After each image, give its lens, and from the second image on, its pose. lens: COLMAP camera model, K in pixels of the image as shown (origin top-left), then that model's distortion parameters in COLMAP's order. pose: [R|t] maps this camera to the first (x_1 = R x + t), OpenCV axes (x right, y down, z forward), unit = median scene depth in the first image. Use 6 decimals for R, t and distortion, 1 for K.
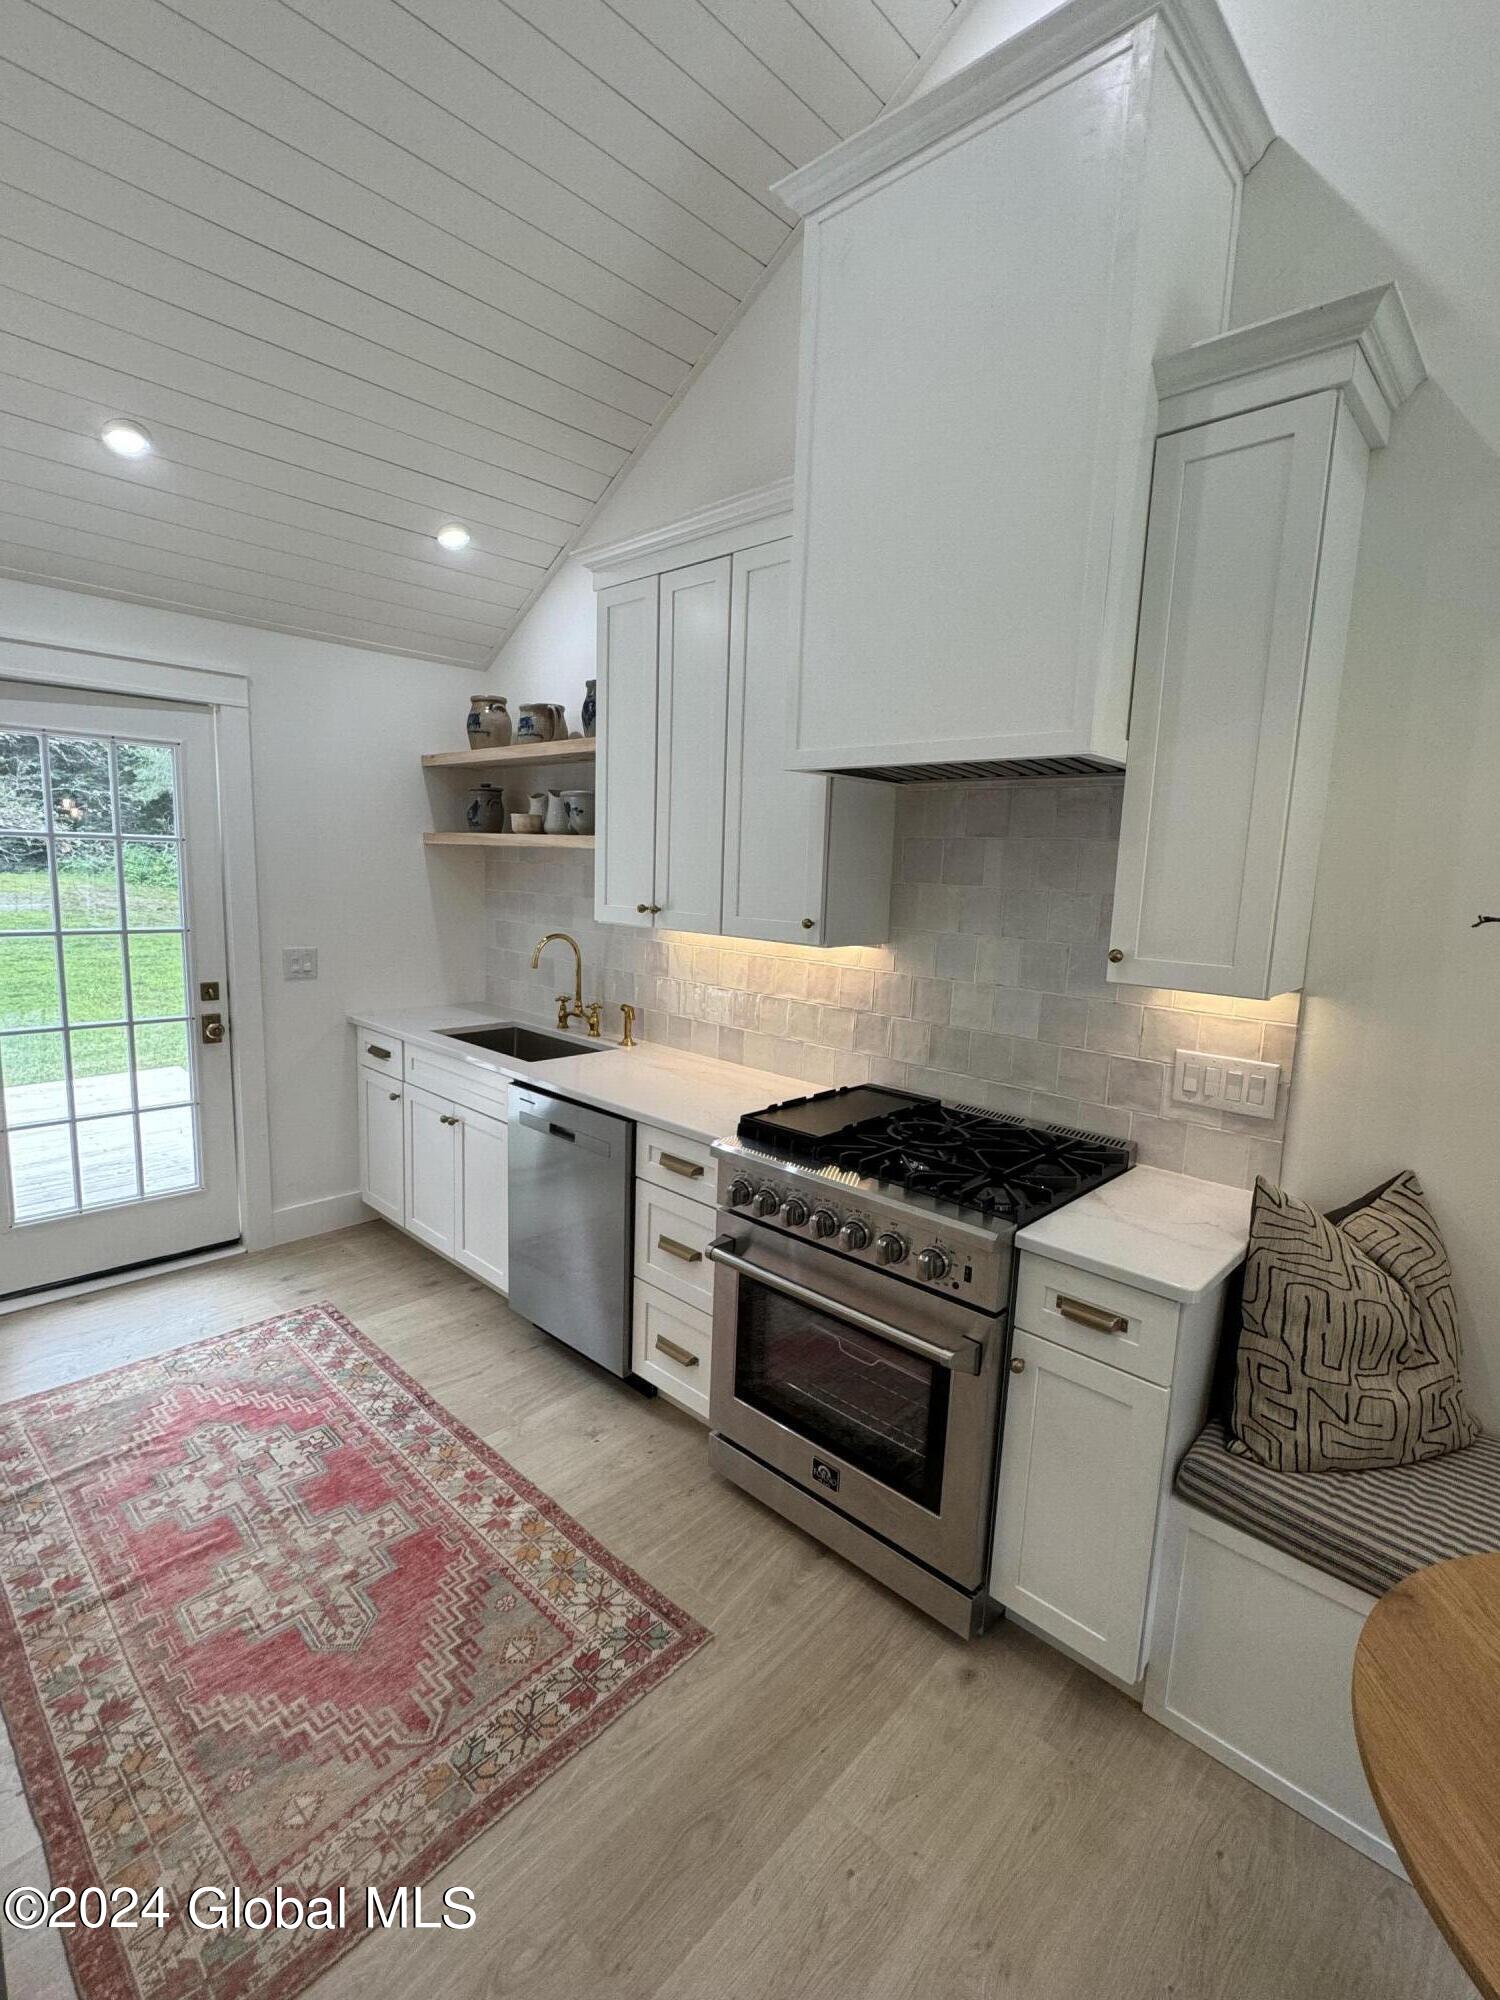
lens RADIAL K [[929.4, 0, 728.7], [0, 929.4, 947.6], [0, 0, 1]] dist [-0.003723, -0.001307]
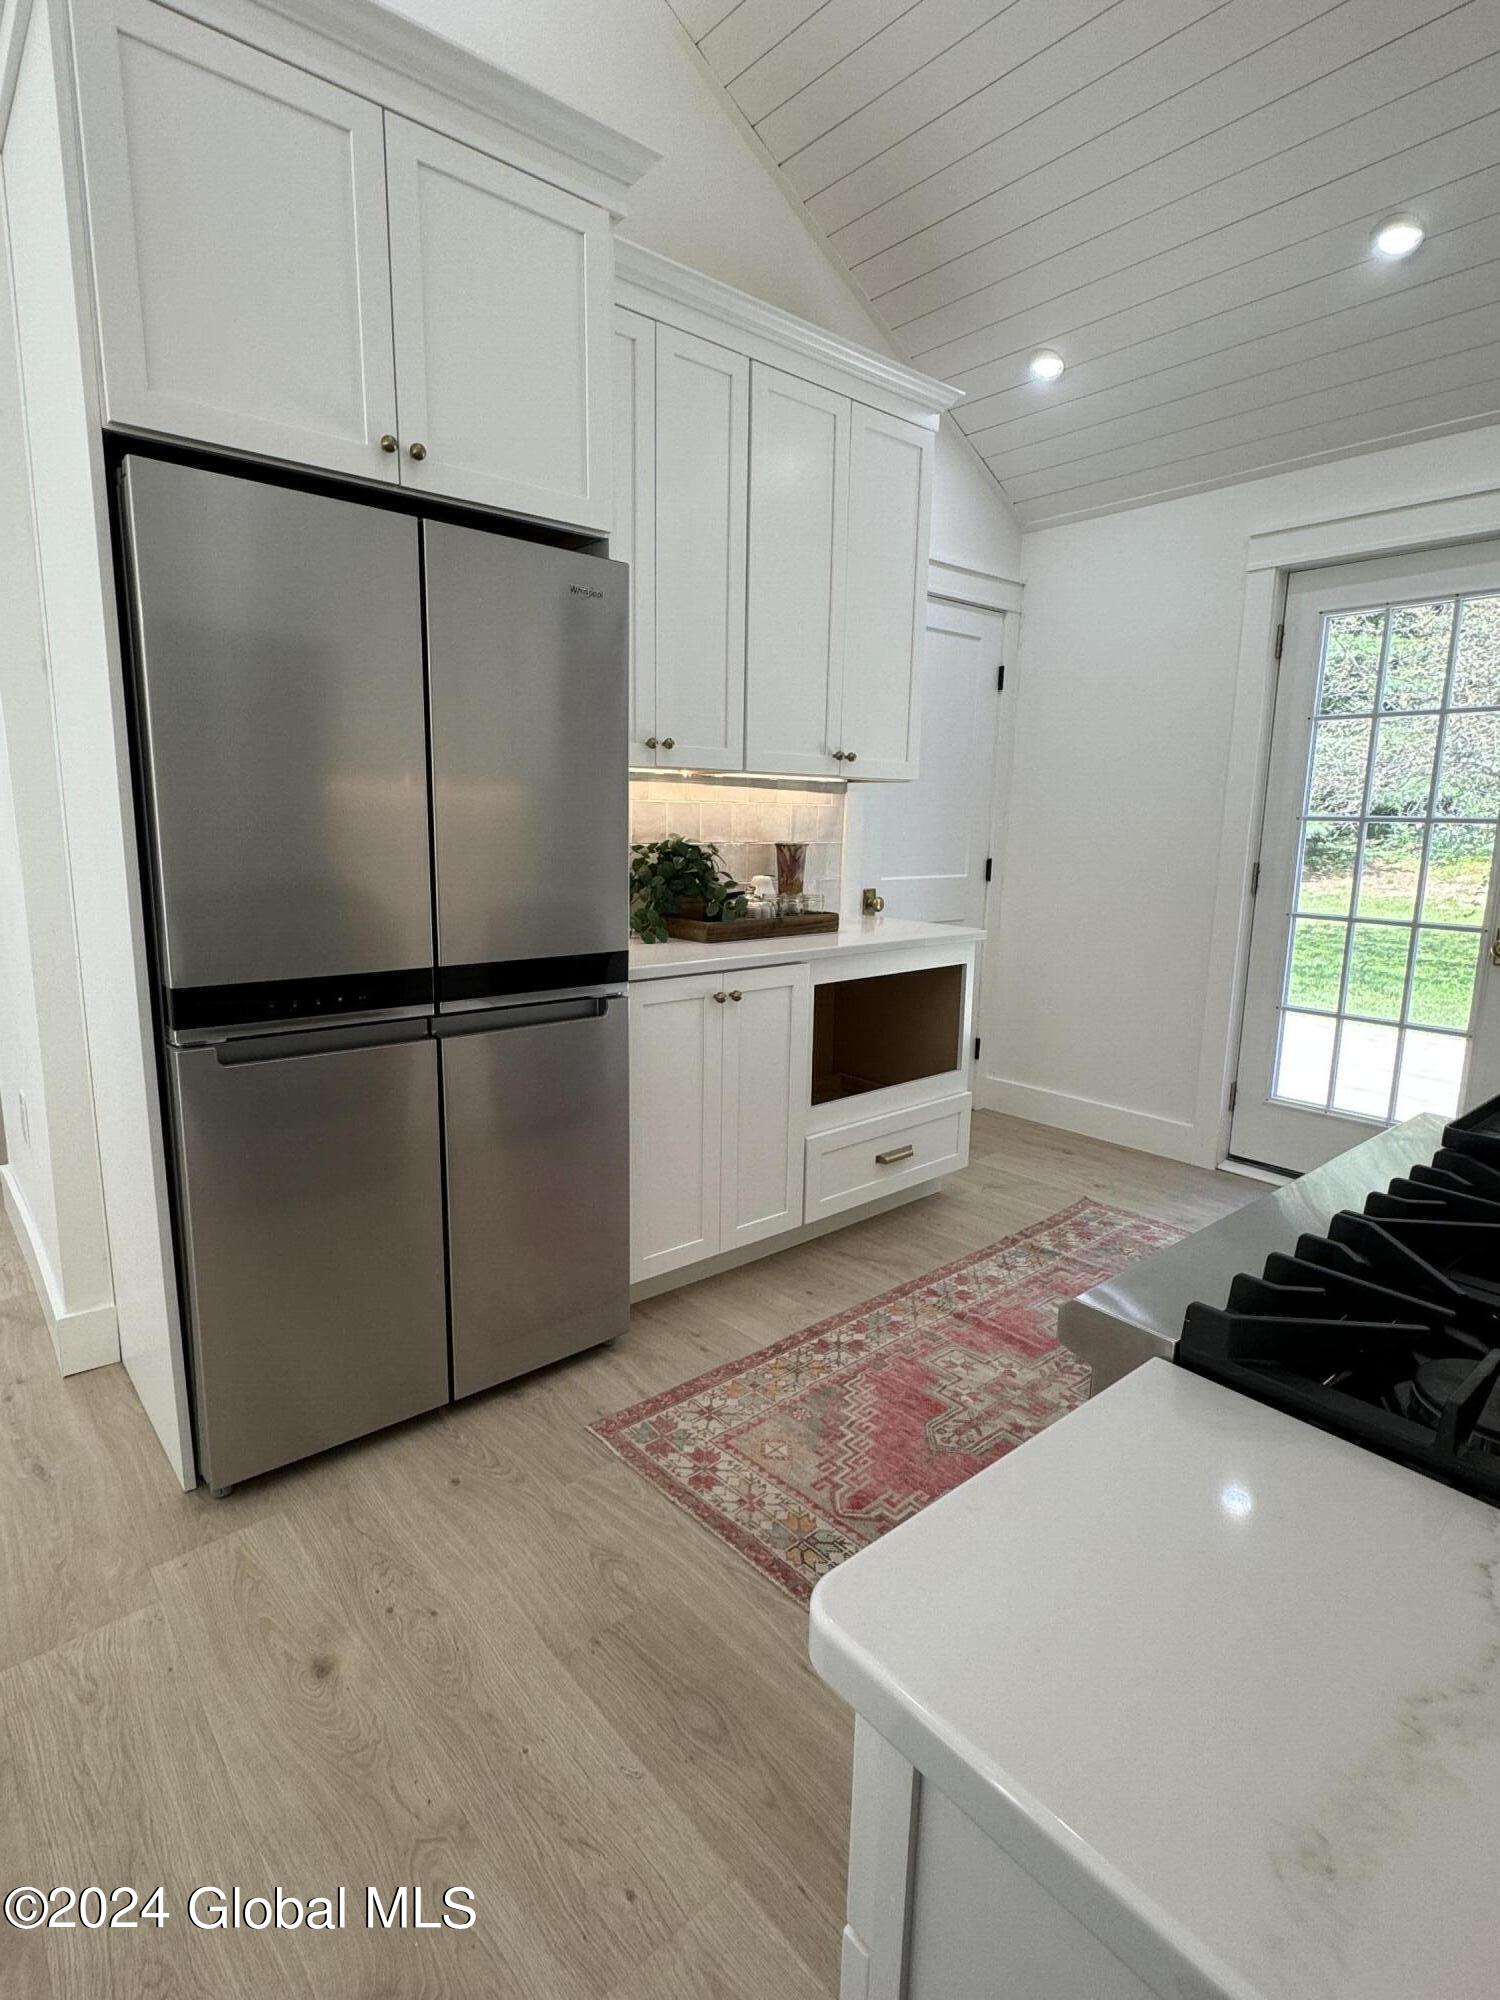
lens RADIAL K [[989.6, 0, 761.3], [0, 989.6, 982.6], [0, 0, 1]] dist [-0.002242, -0.000299]
pose [[-0.082523, 0.132710, -0.987714, 0.524268], [-0.112523, 0.983516, 0.141547, 0.104135], [0.990216, 0.122822, -0.066230, 0.700414]]
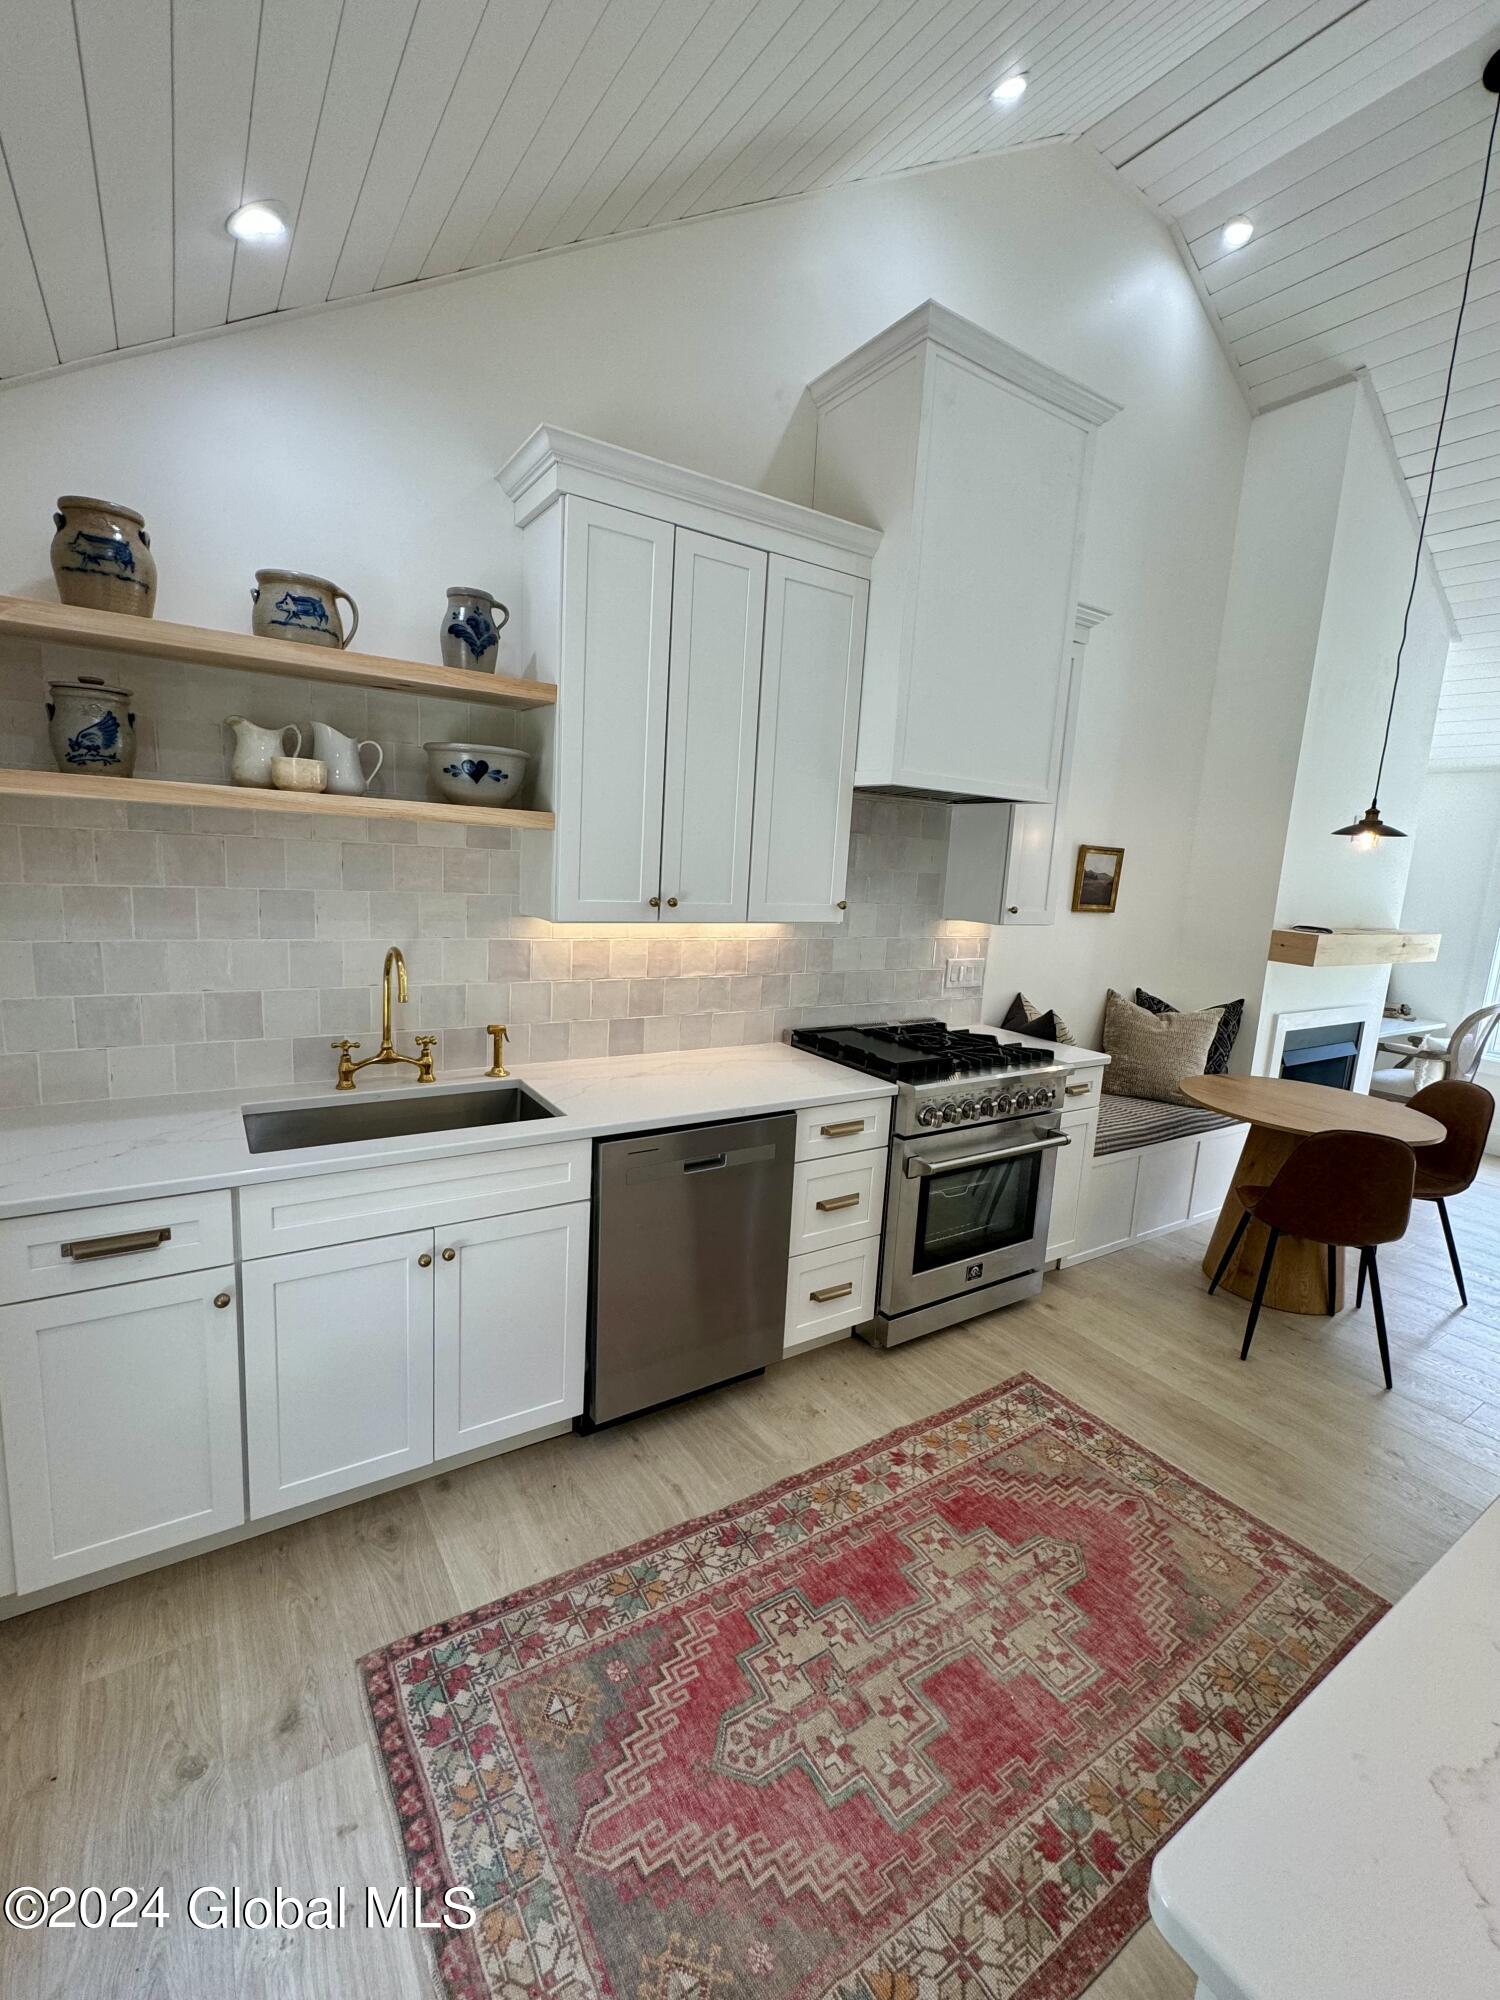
lens RADIAL K [[861.8, 0, 757.0], [0, 861.8, 994.2], [0, 0, 1]] dist [-0.018695, 0.000840]
pose [[0.205824, -0.174527, 0.962900, -1.203292], [0.048045, 0.984583, 0.168188, -0.121356], [-0.977409, 0.011645, 0.211036, 0.988712]]
